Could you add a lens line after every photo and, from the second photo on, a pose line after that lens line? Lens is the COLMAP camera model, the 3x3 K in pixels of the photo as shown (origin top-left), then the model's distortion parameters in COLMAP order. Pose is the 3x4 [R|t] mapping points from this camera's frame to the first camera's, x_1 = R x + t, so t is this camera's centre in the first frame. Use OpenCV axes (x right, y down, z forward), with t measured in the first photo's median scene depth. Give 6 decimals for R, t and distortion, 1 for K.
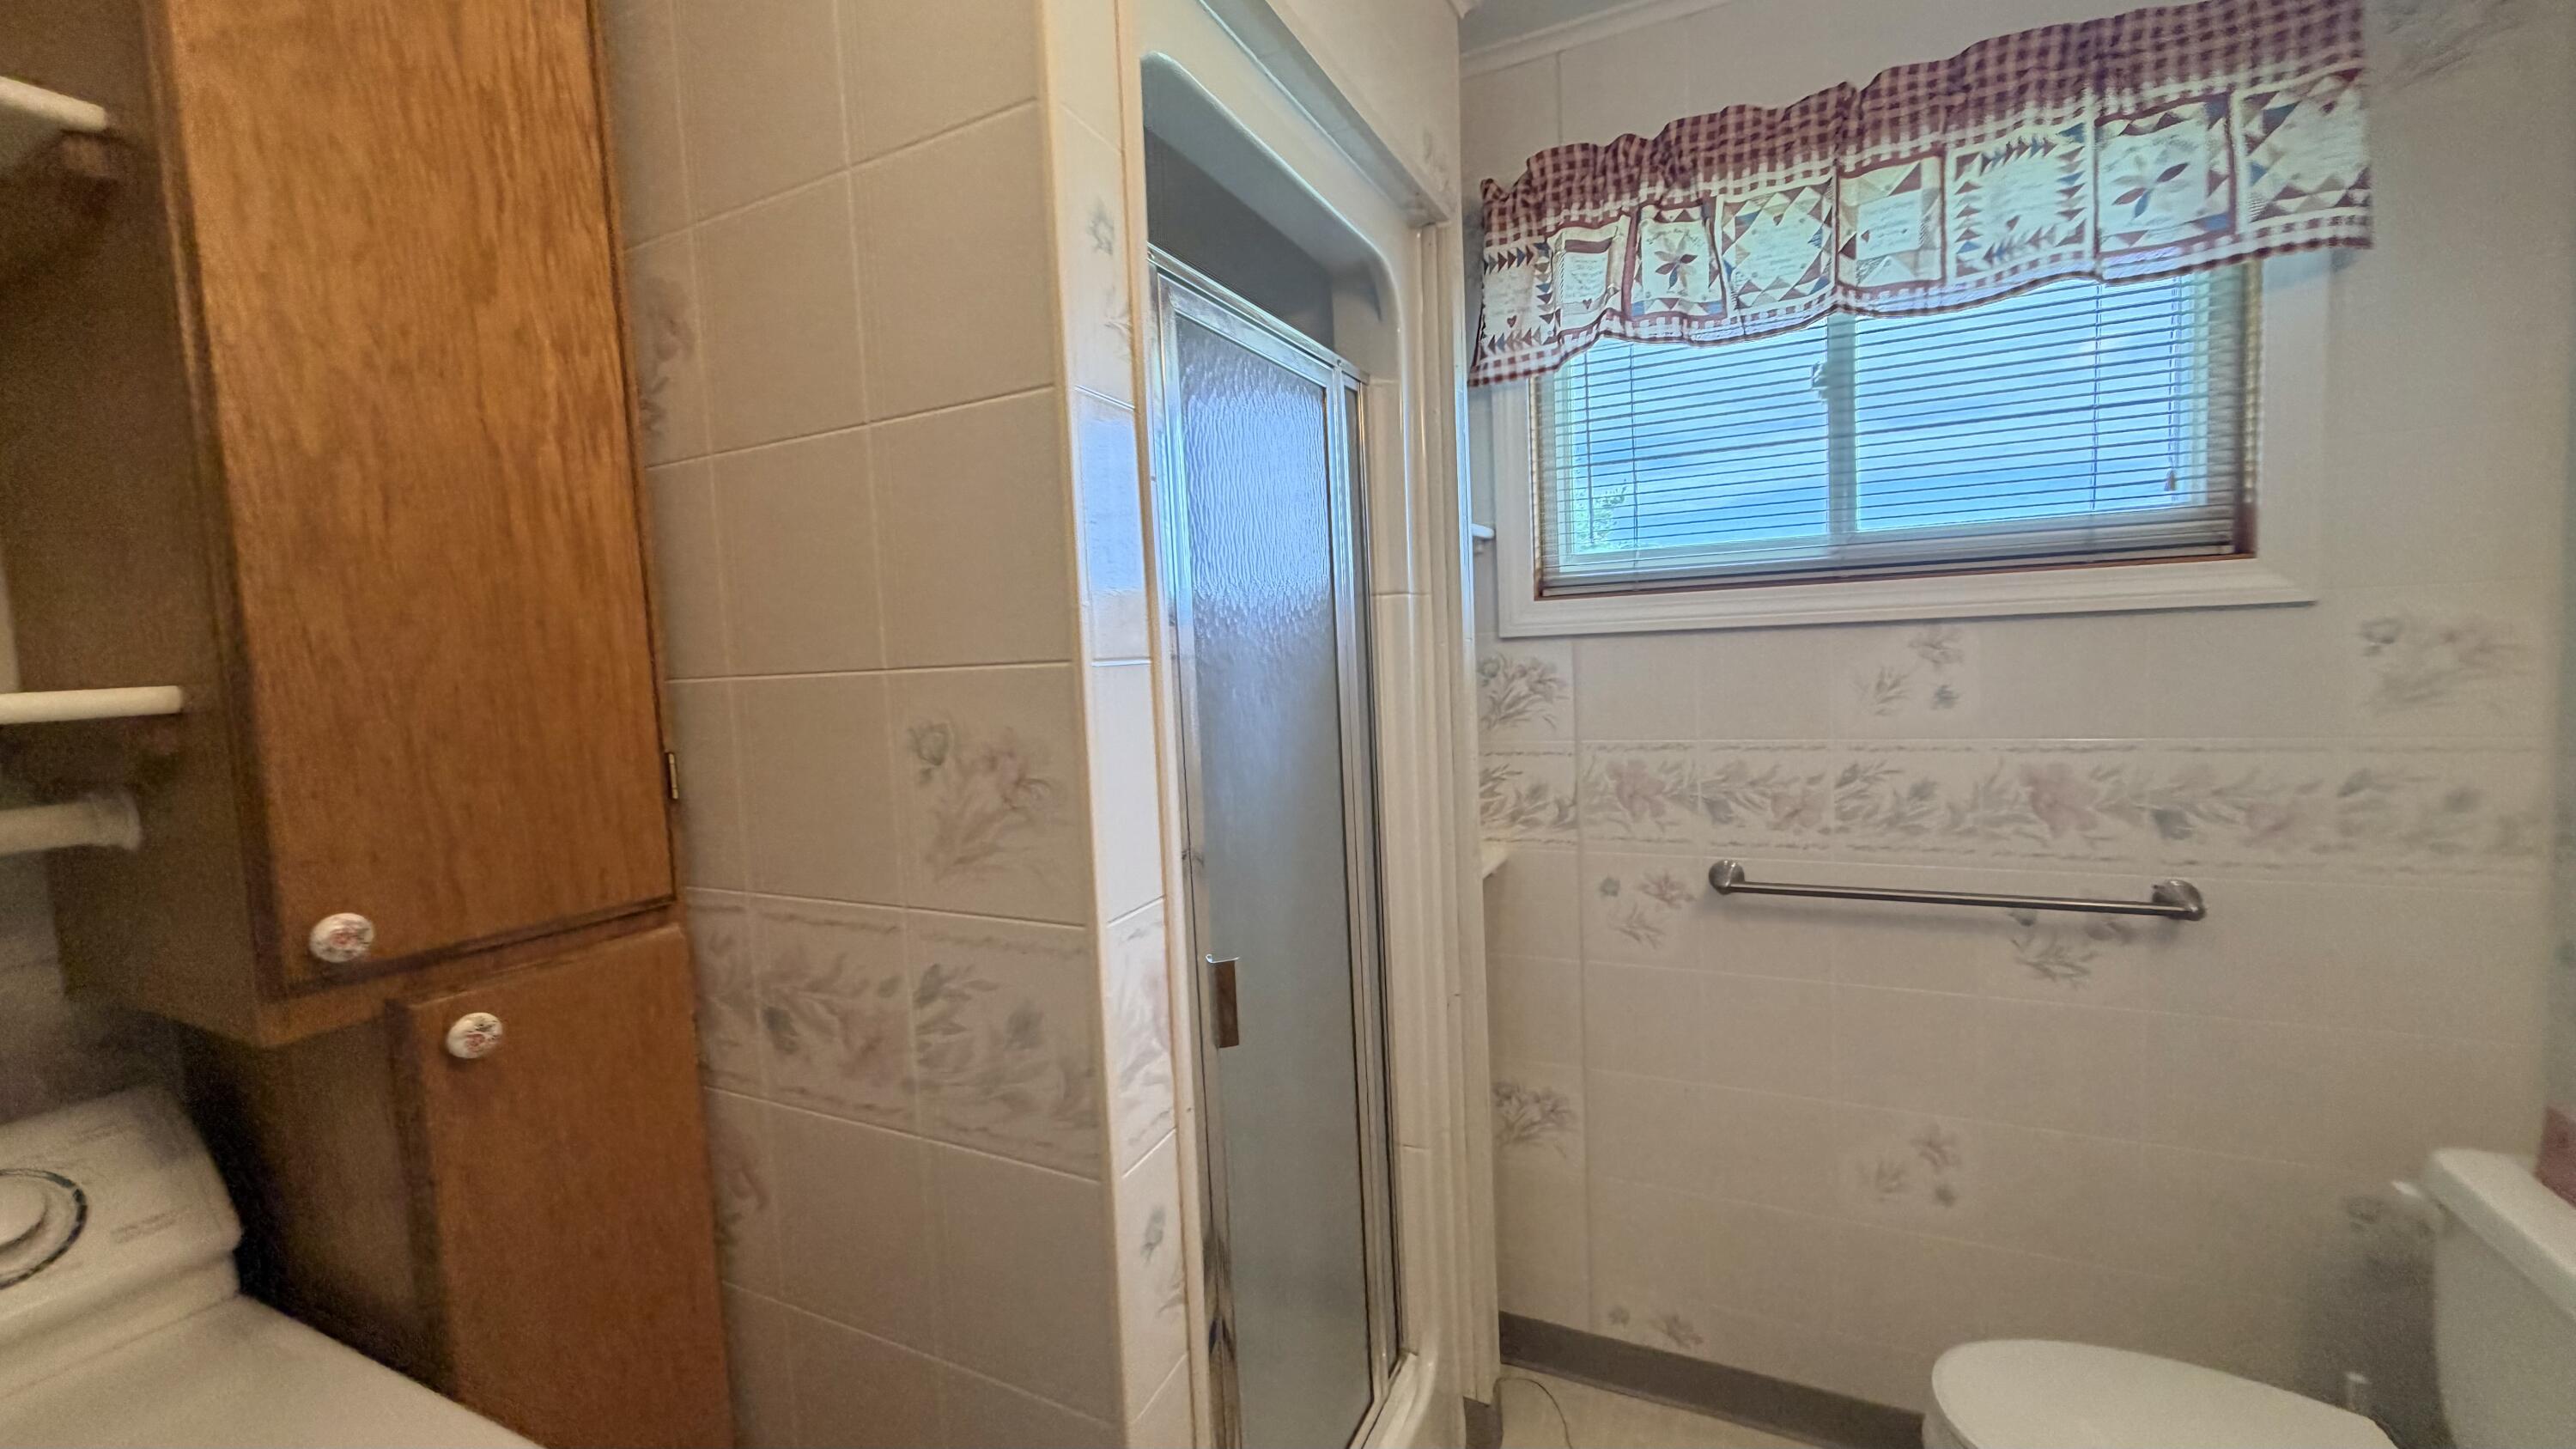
lens RADIAL K [[1026.5, 0, 1281.2], [0, 1026.5, 725.8], [0, 0, 1]] dist [0.000418, 0.000125]
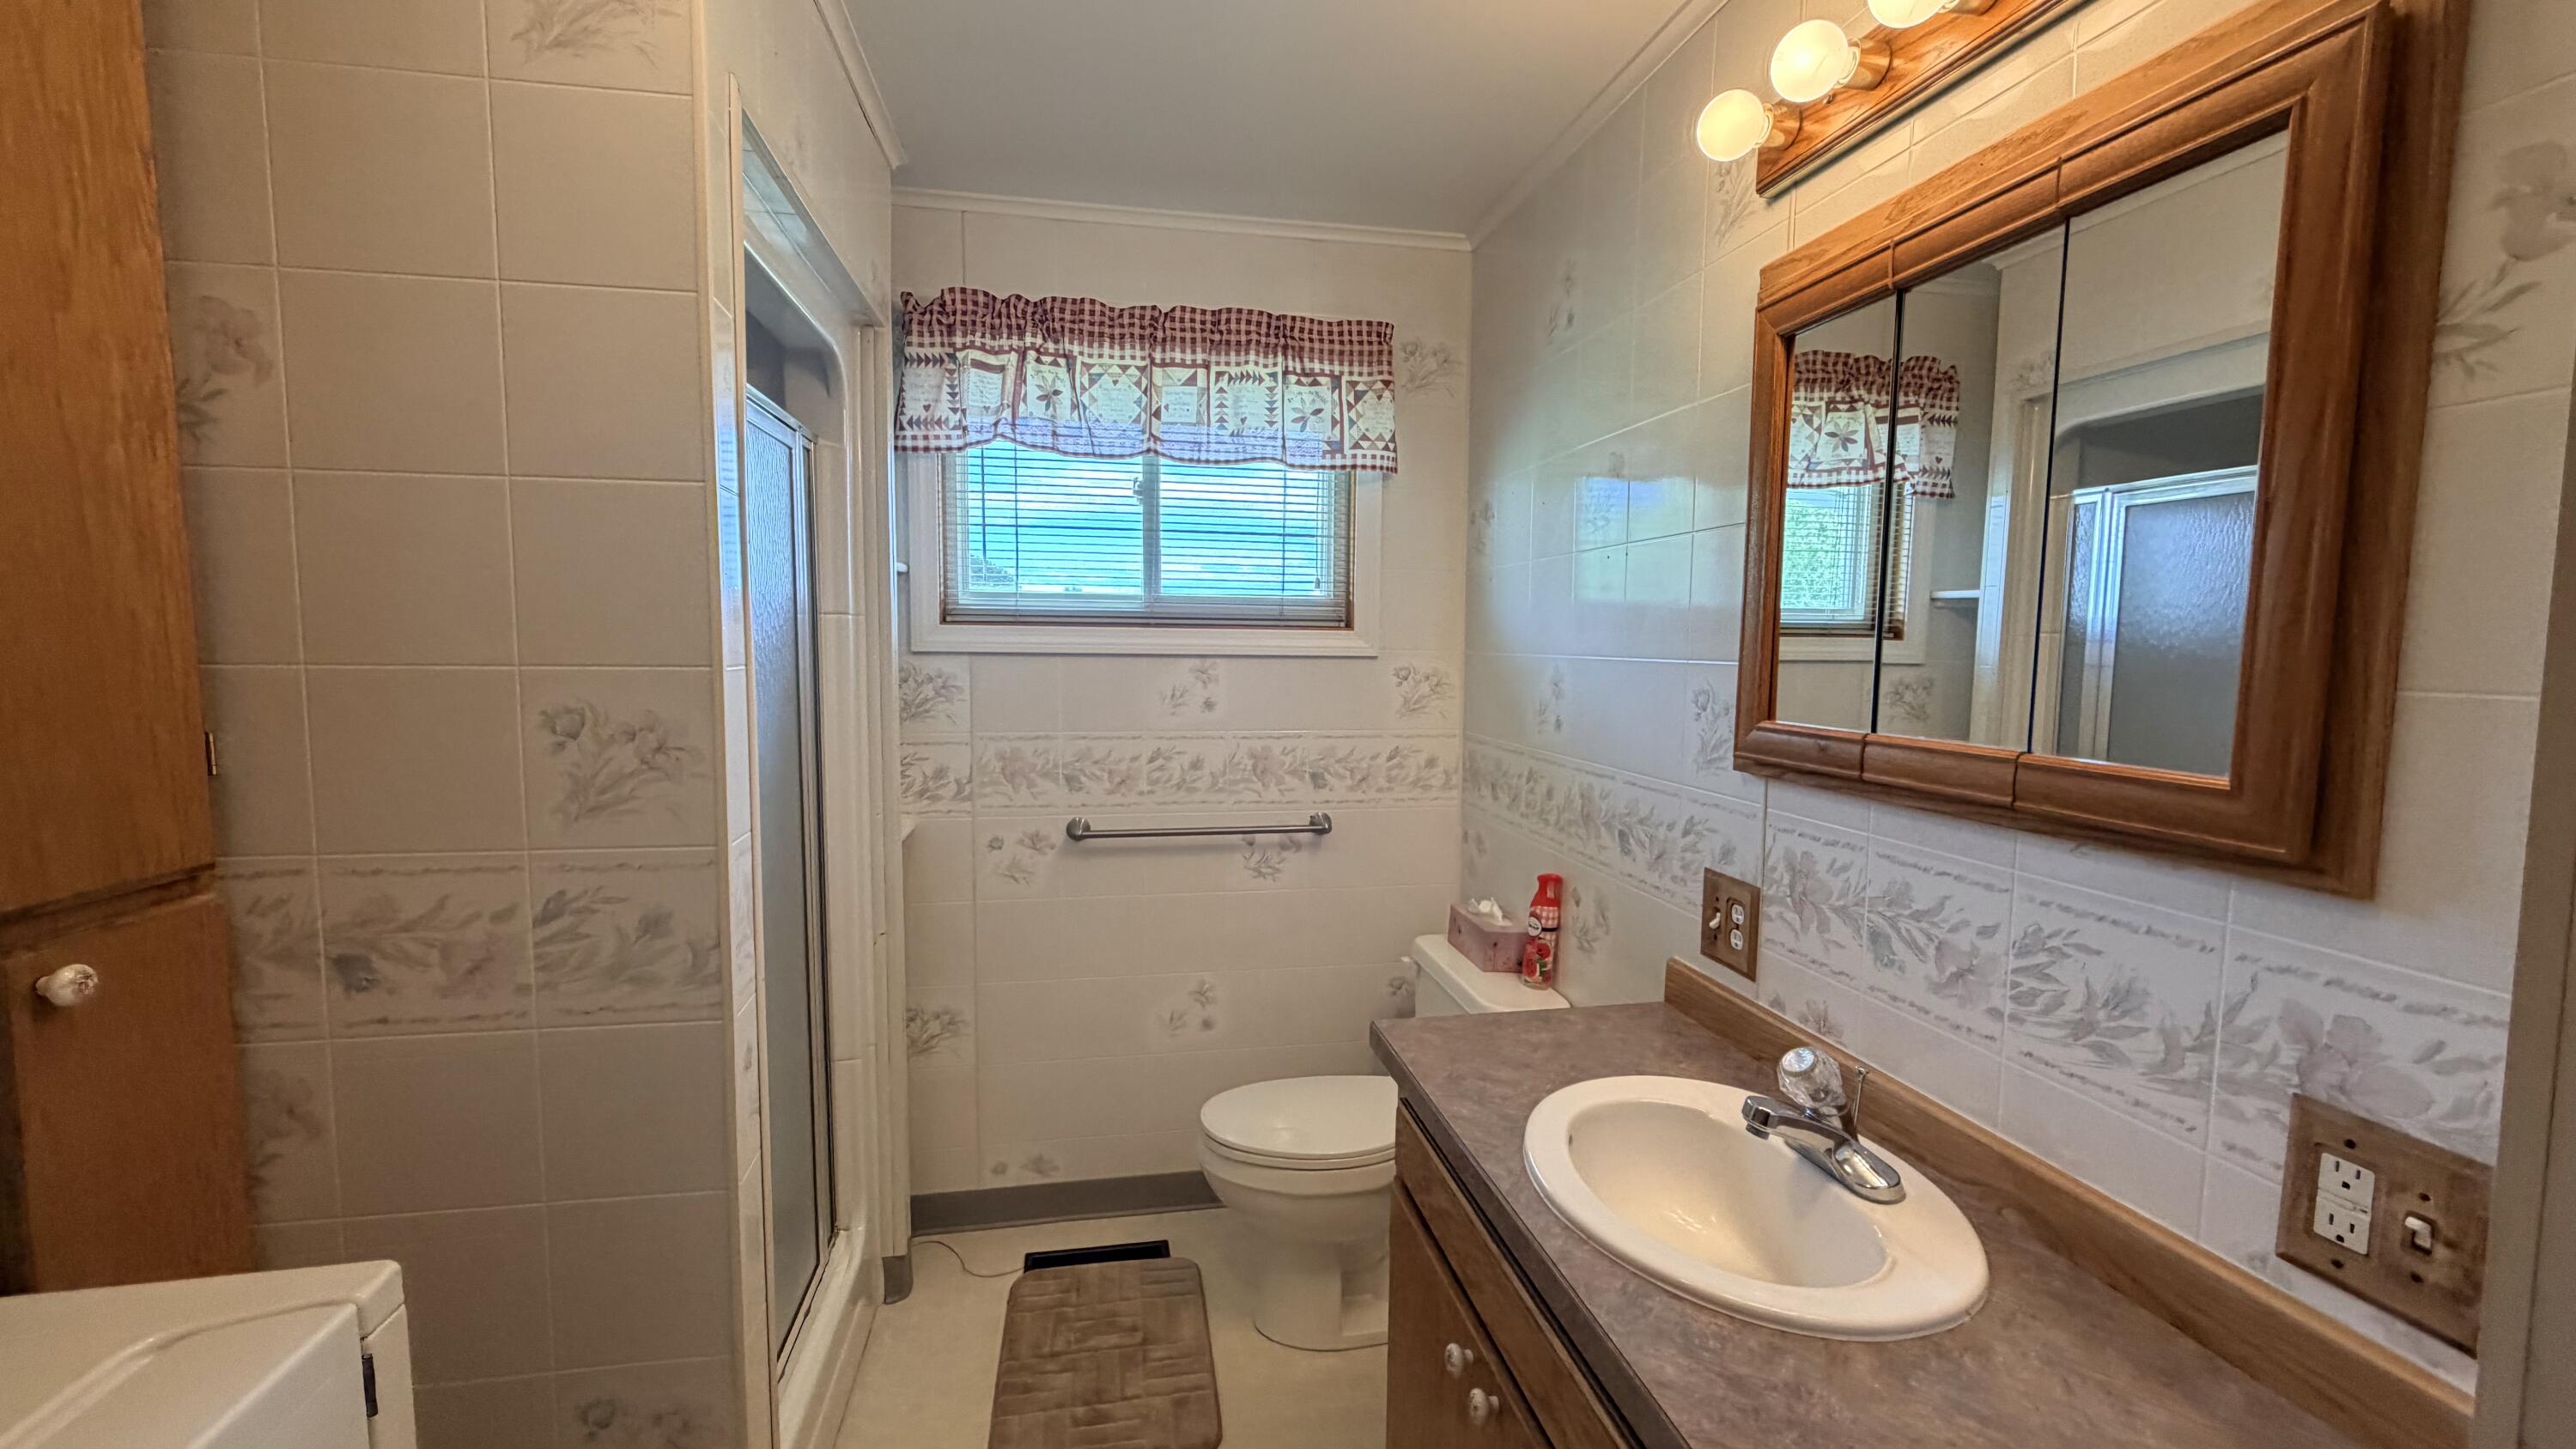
lens RADIAL K [[1026.5, 0, 1281.2], [0, 1026.5, 725.8], [0, 0, 1]] dist [0.000418, 0.000125]
pose [[0.801637, 0.006055, 0.597781, -0.221028], [-0.002710, 0.999975, -0.006494, 0.015377], [-0.597805, 0.003586, 0.801633, -0.353228]]
